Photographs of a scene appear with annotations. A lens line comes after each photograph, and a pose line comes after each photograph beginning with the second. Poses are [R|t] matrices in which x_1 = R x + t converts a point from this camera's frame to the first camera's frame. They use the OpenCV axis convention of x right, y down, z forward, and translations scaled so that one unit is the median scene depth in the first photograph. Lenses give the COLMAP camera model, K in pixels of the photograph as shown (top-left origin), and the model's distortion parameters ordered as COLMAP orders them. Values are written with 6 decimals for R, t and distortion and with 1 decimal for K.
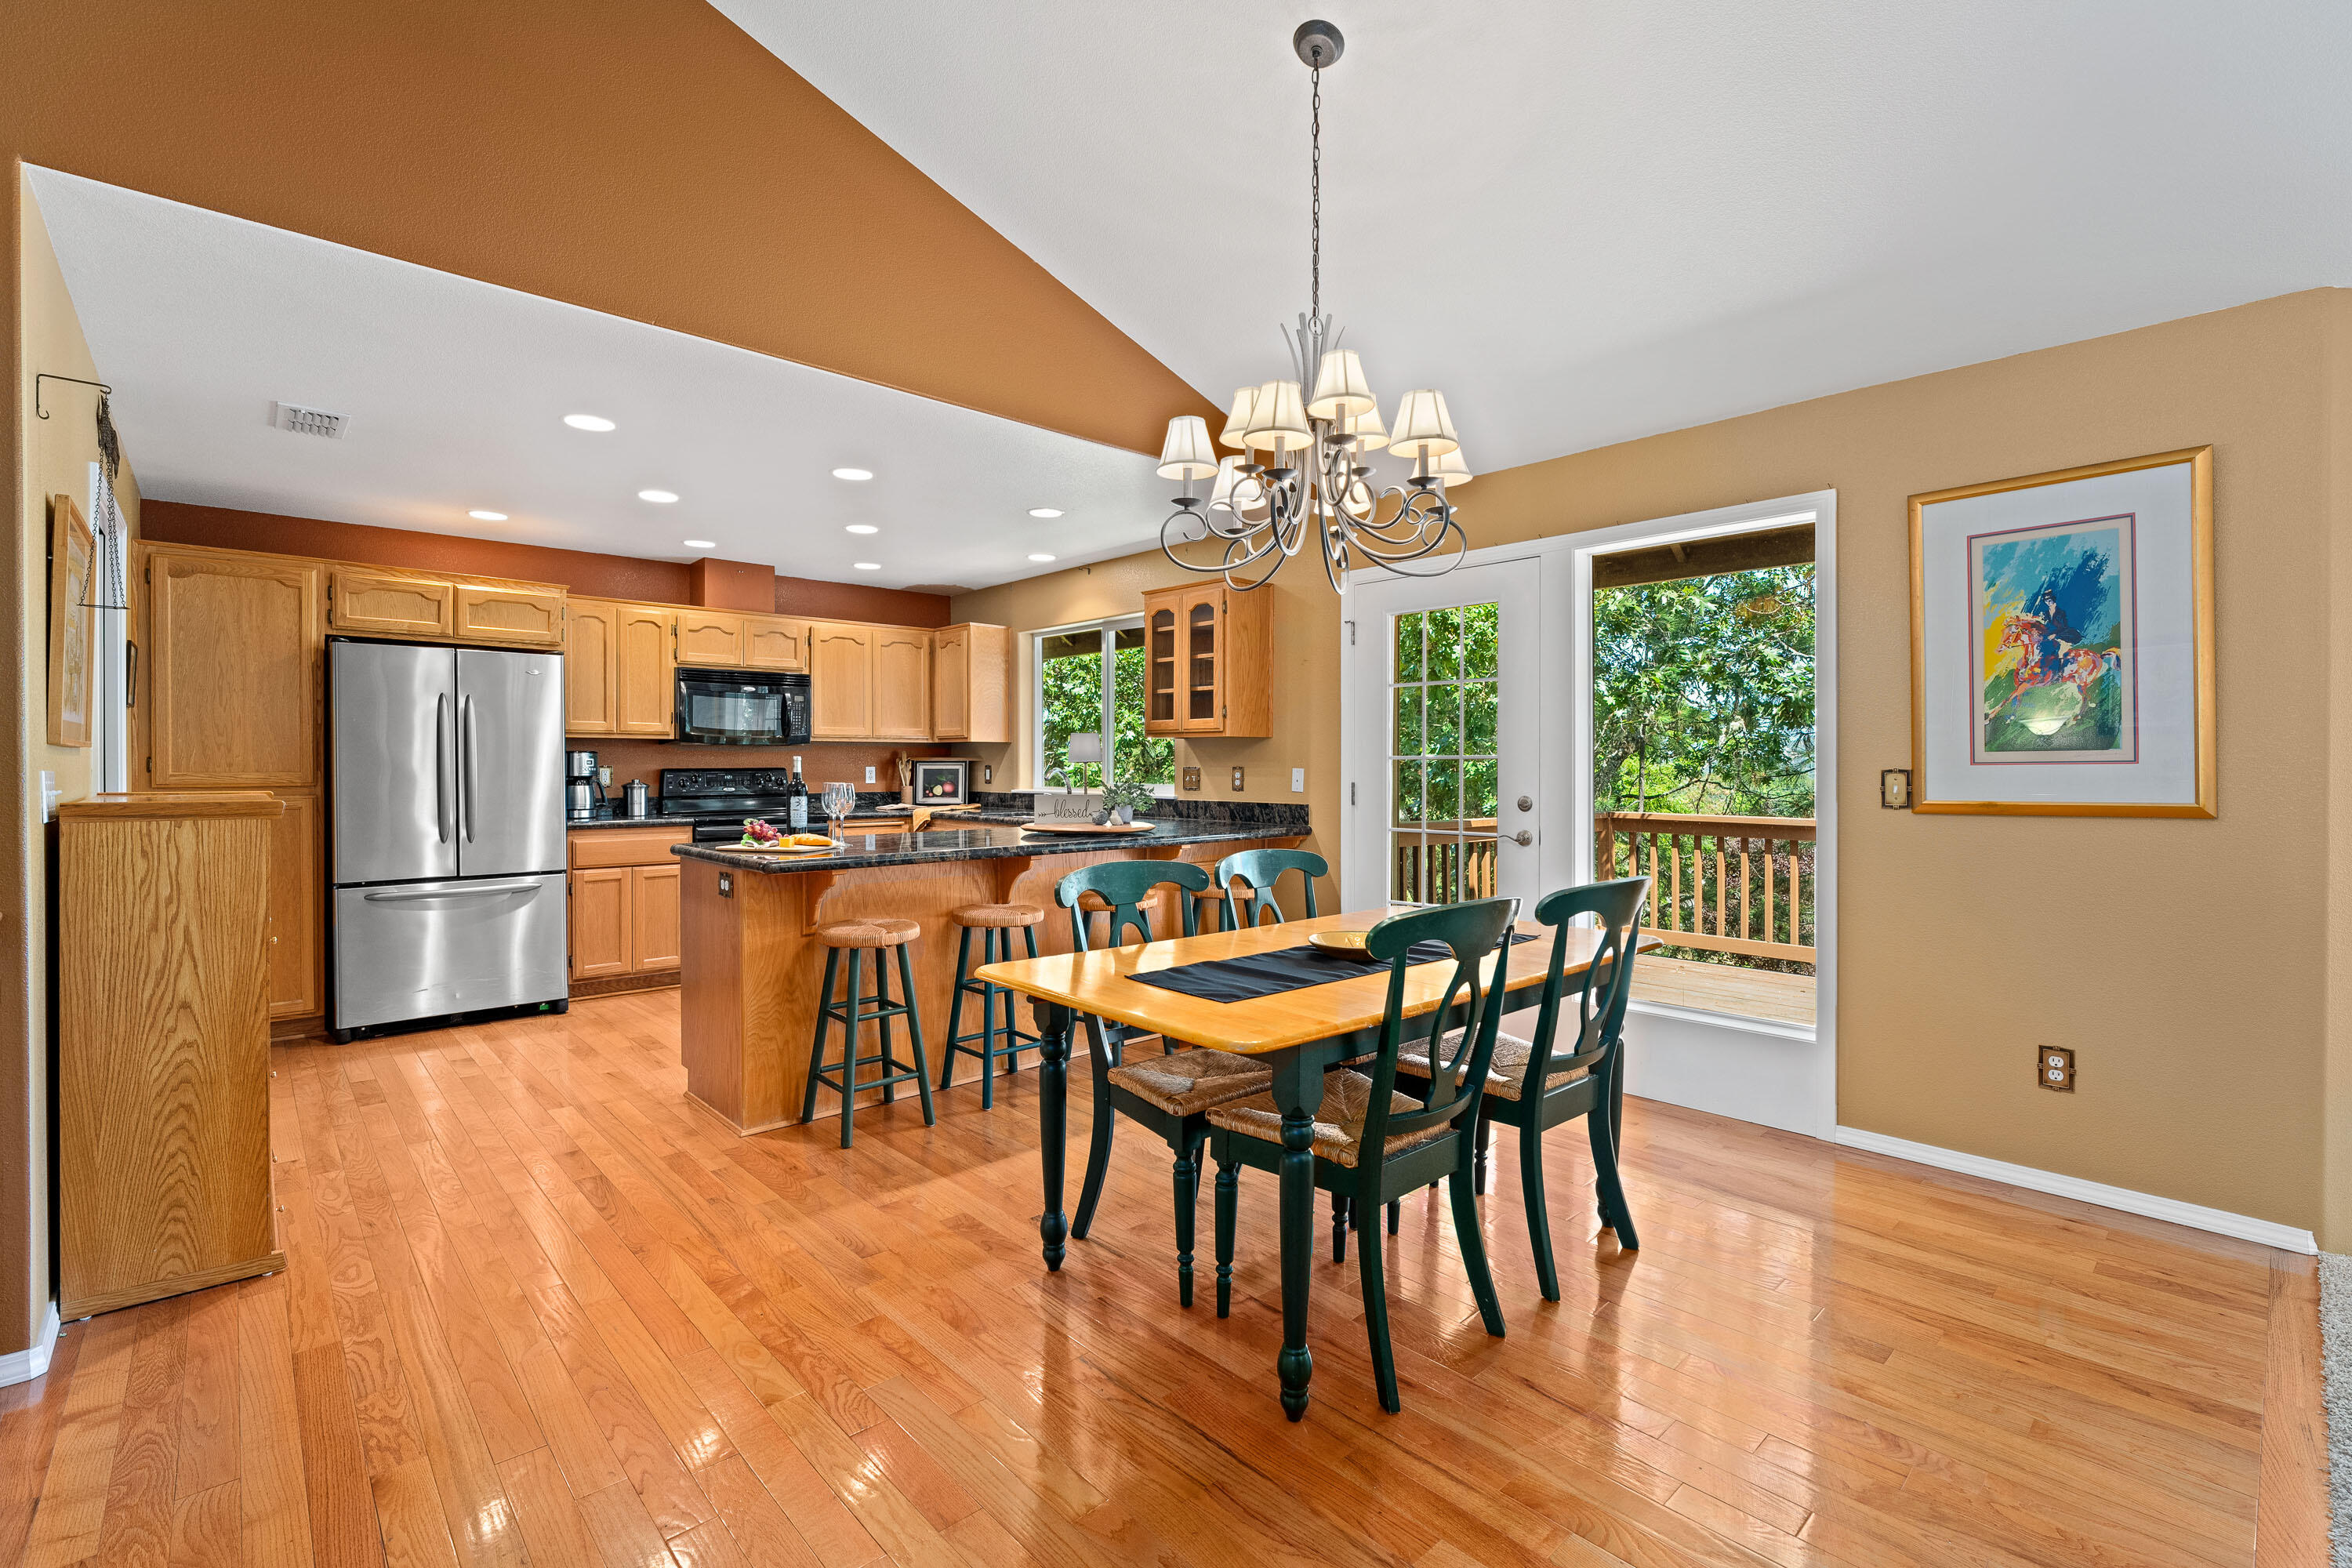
lens RADIAL K [[1047.7, 0, 1184.1], [0, 1047.7, 772.9], [0, 0, 1]] dist [-0.007799, 0.002193]
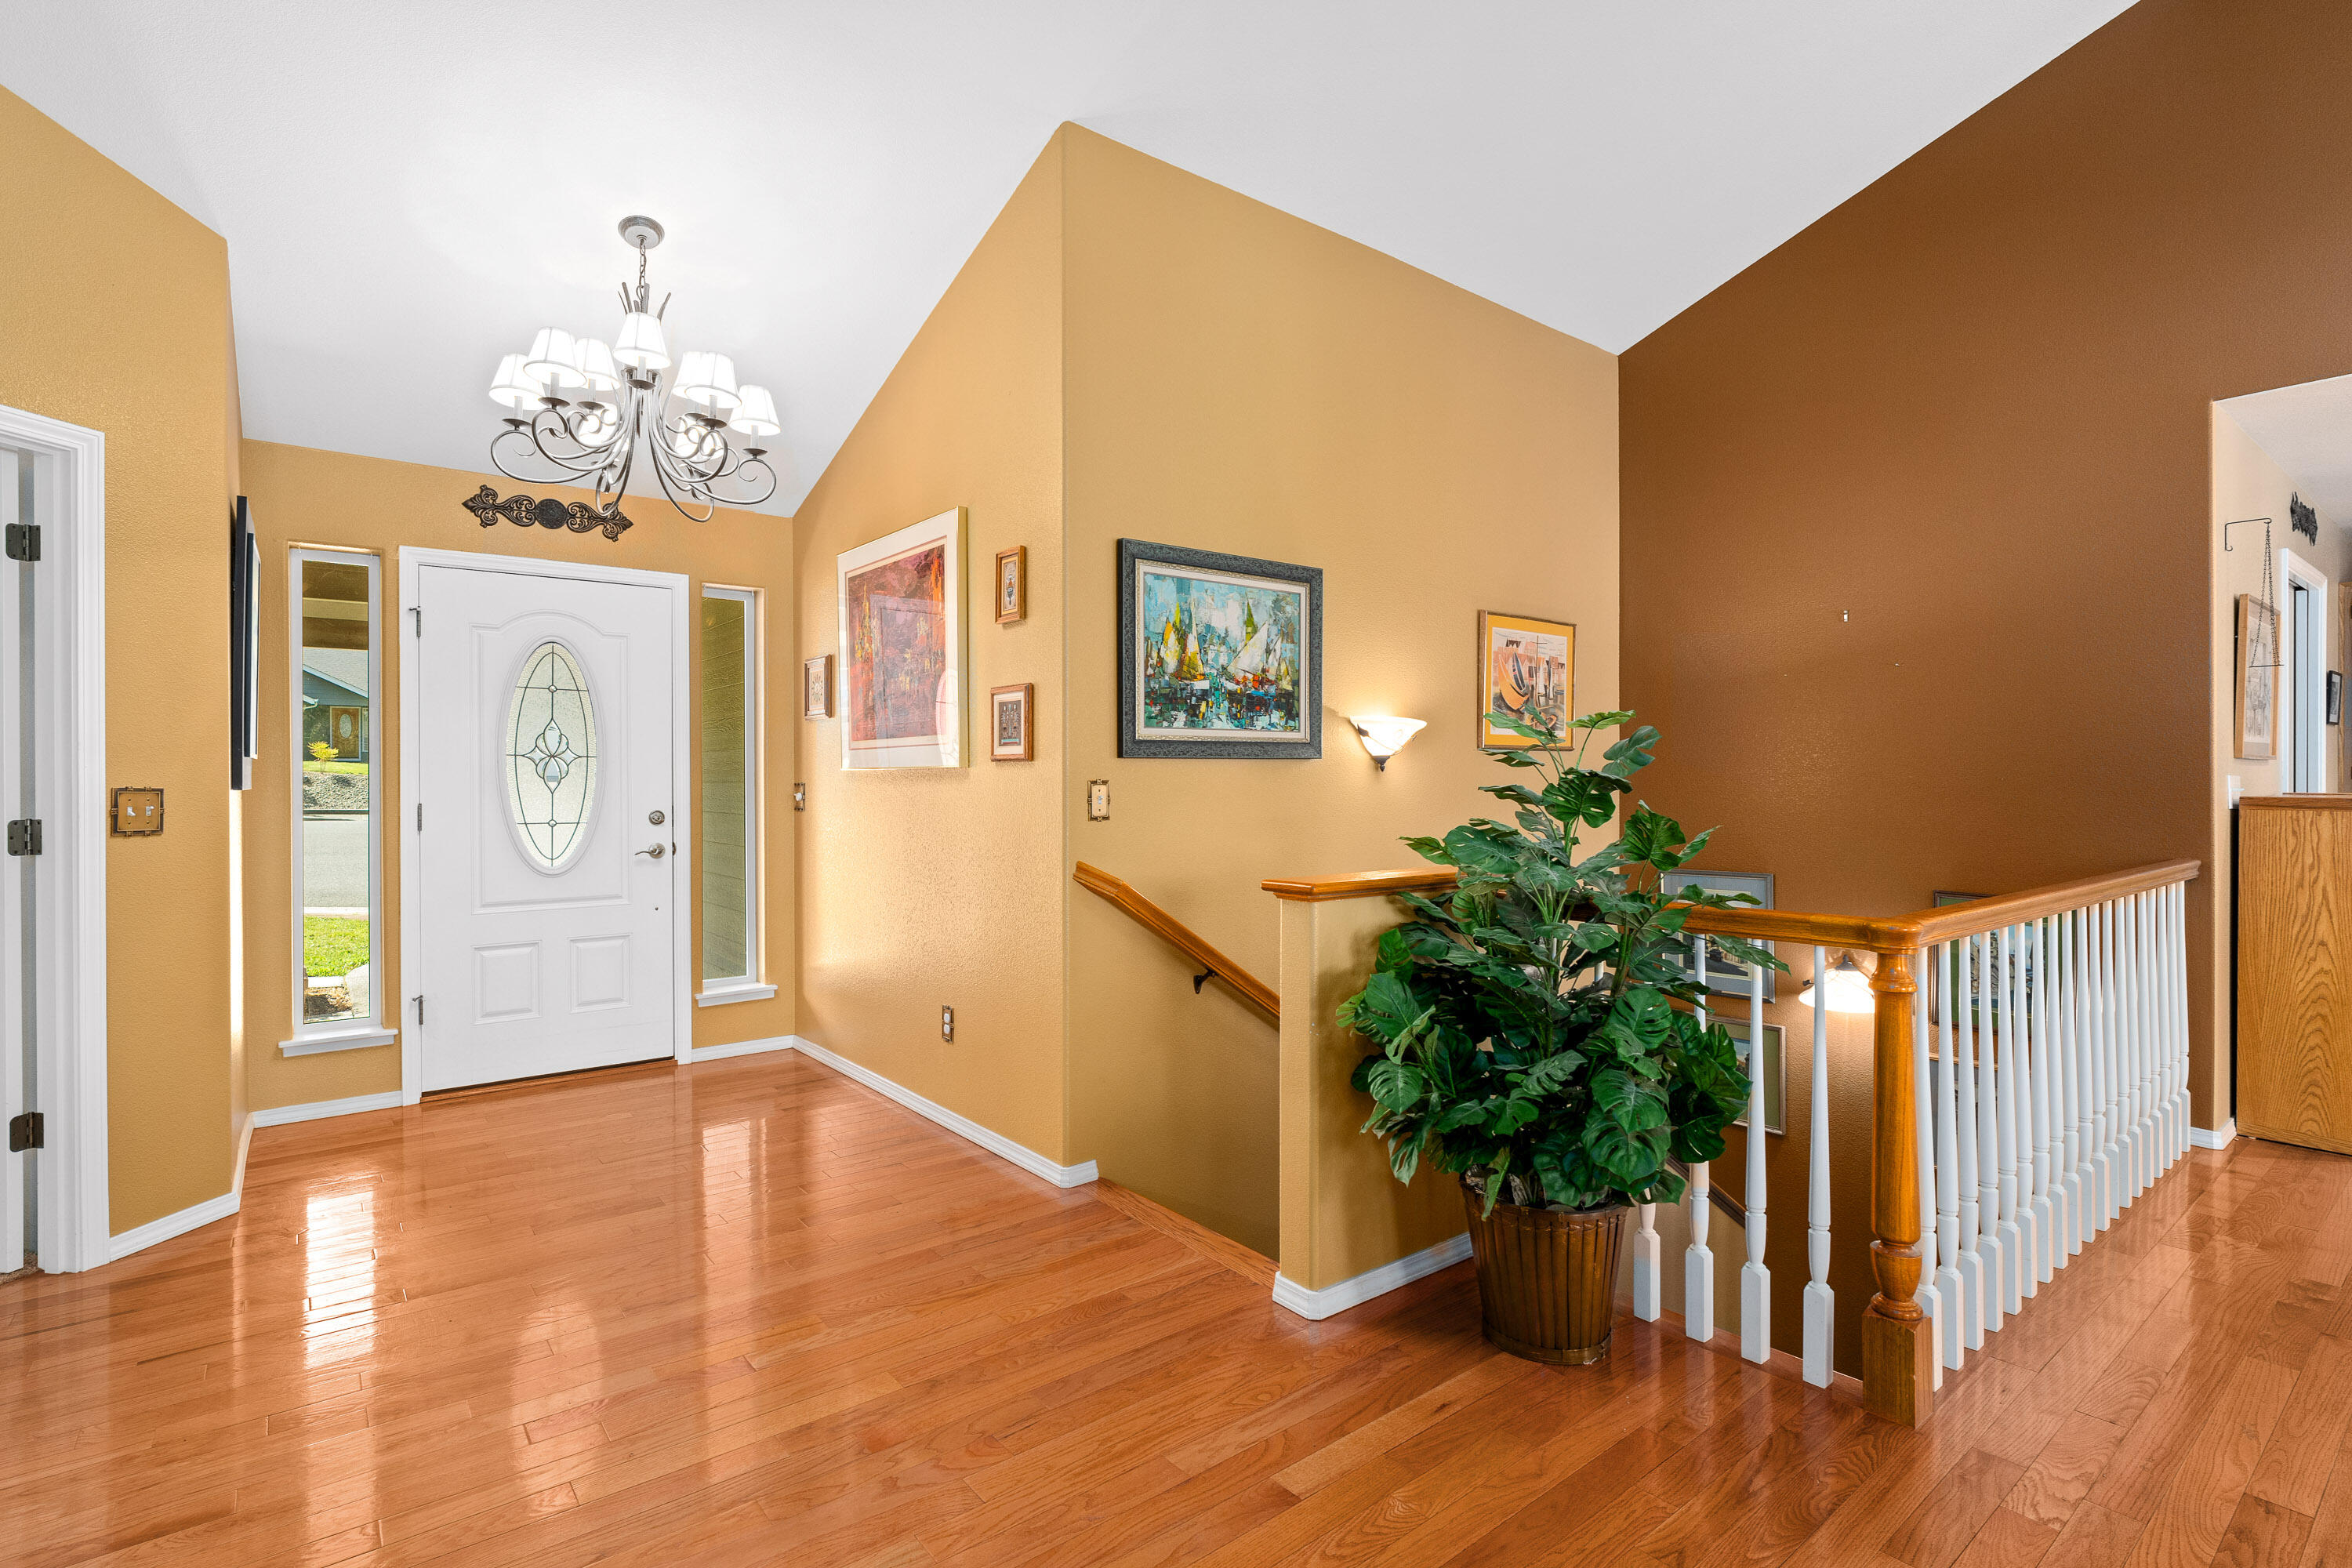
lens RADIAL K [[1114.6, 0, 1159.3], [0, 1114.6, 783.9], [0, 0, 1]] dist [0.000367, -0.001377]
pose [[-0.072661, 0.006254, -0.997337, 0.337977], [-0.004646, 0.999967, 0.006609, 0.003400], [0.997346, 0.005114, -0.072630, -0.236193]]
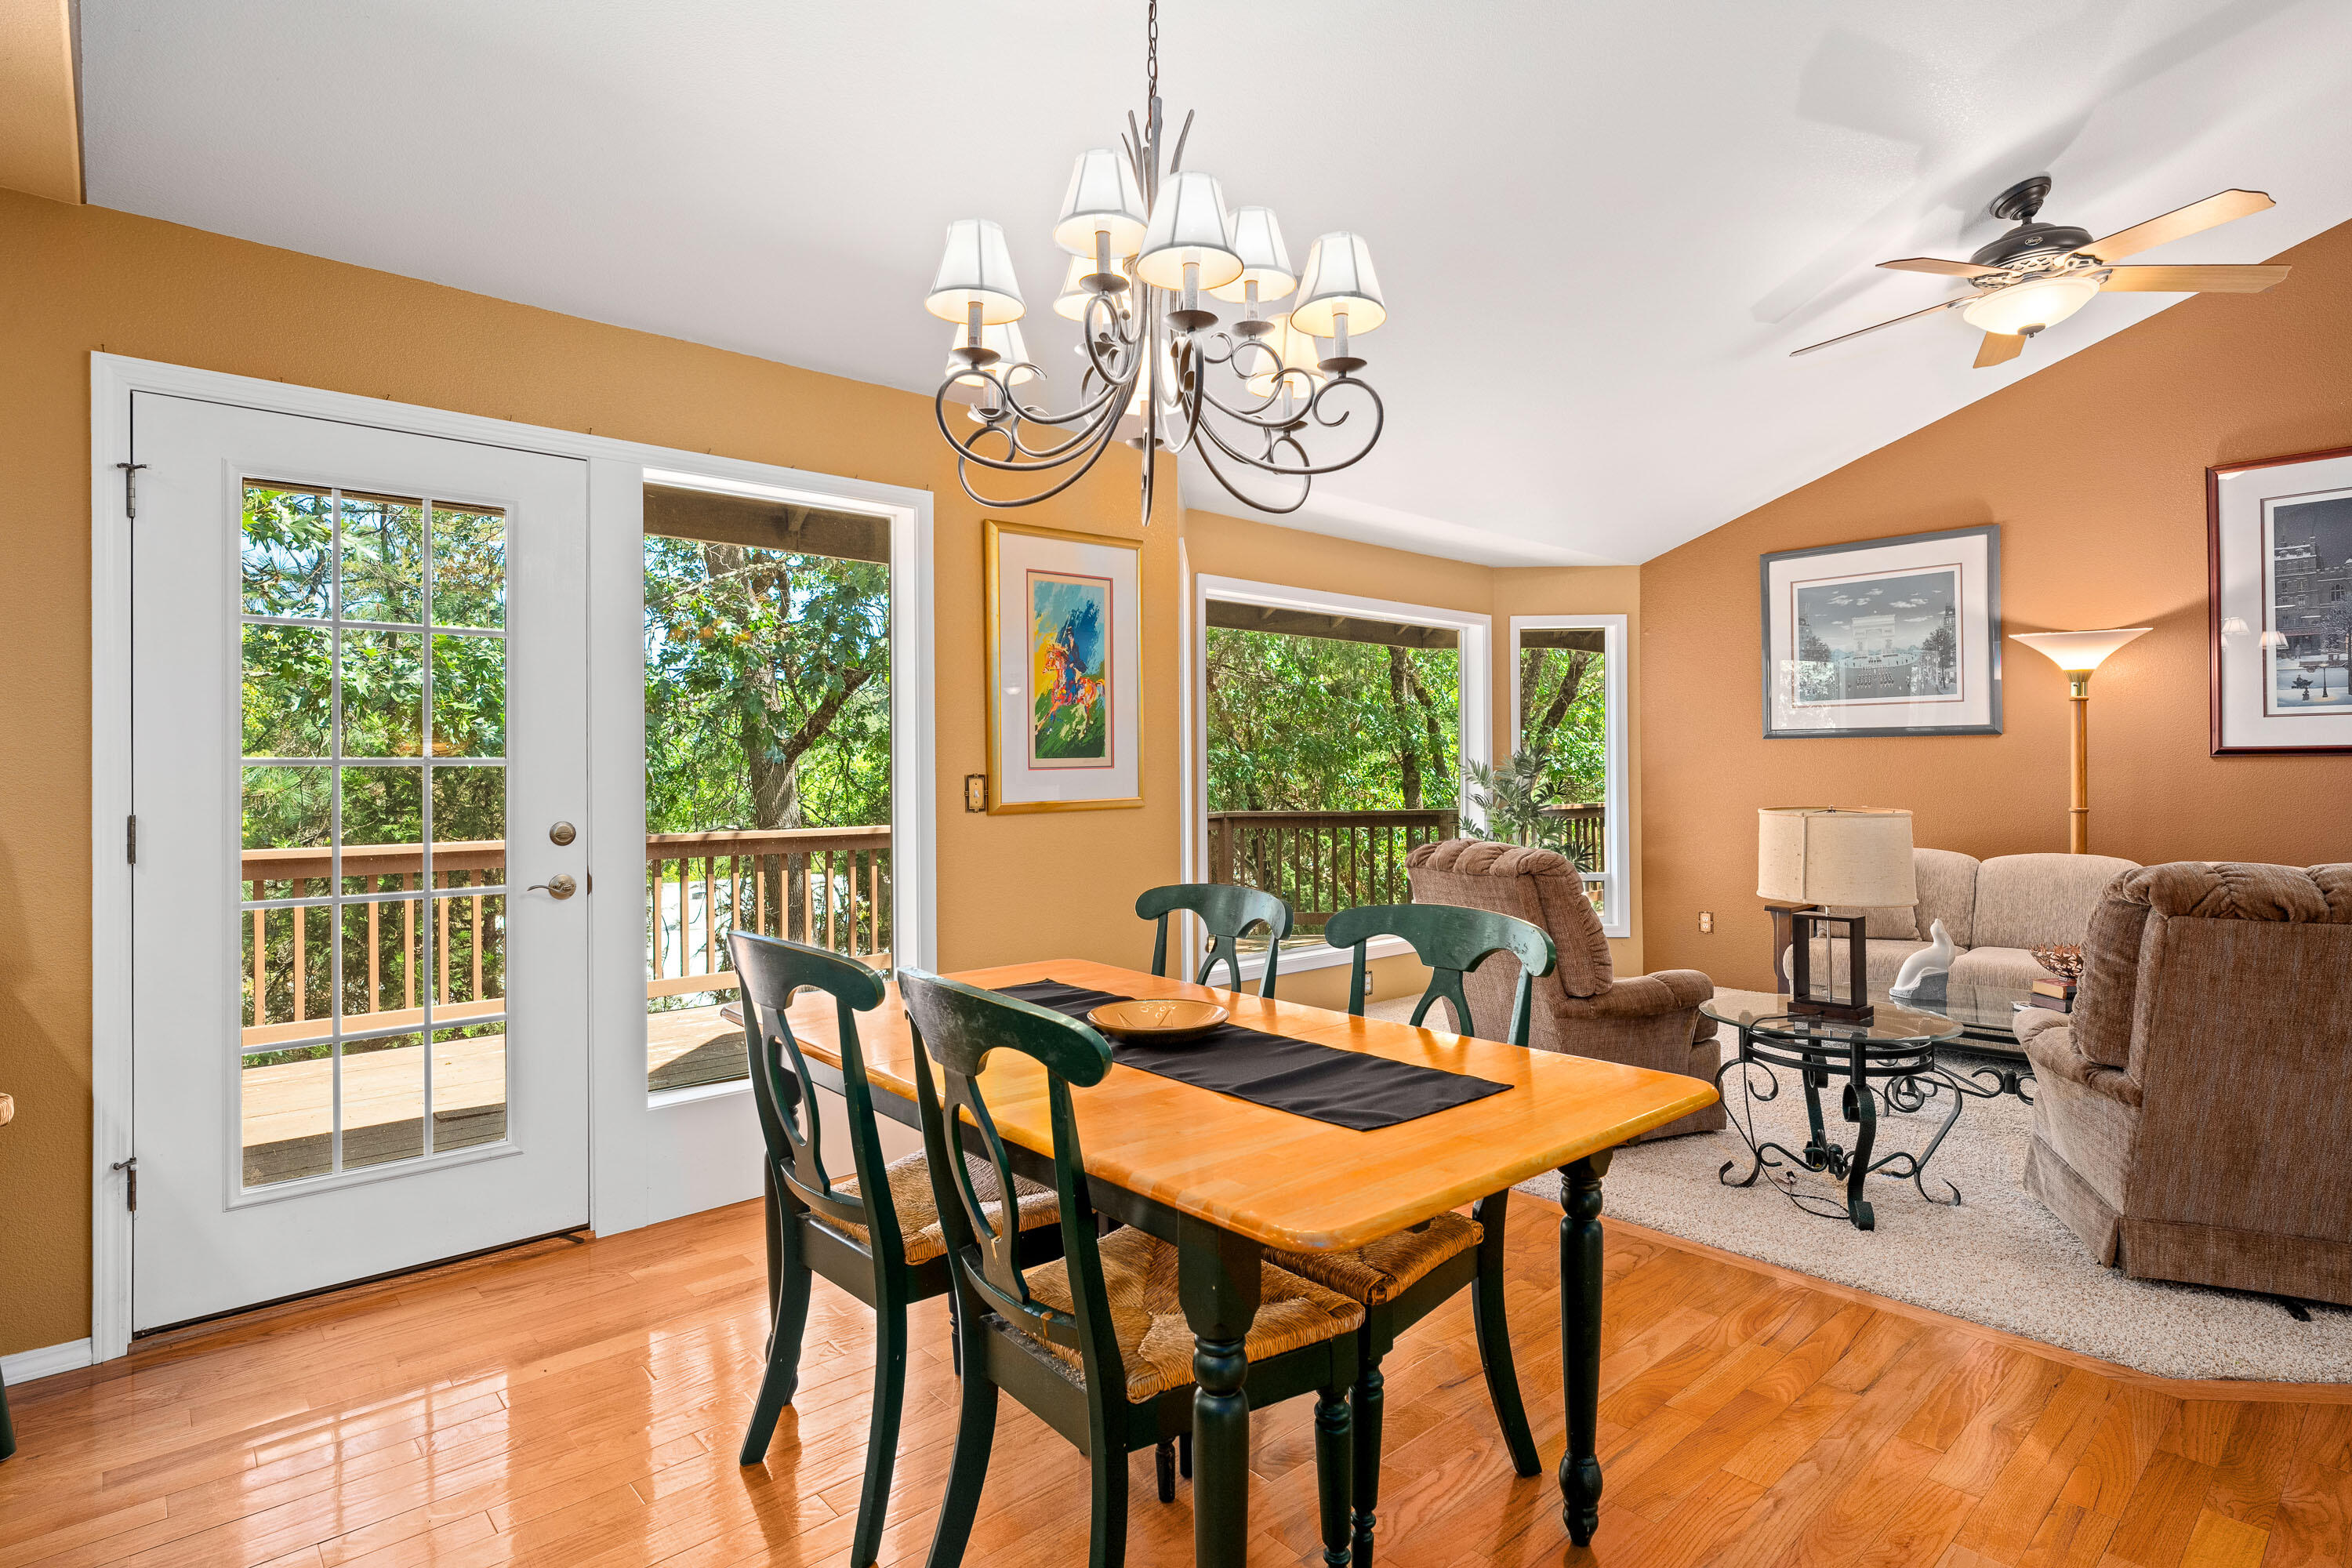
lens RADIAL K [[1201.3, 0, 1150.2], [0, 1201.3, 751.7], [0, 0, 1]] dist [0.001160, -0.000146]
pose [[0.021365, 0.013540, 0.999680, -0.376968], [0.014242, 0.999803, -0.013846, -0.004888], [-0.999670, 0.014533, 0.021168, 0.570307]]
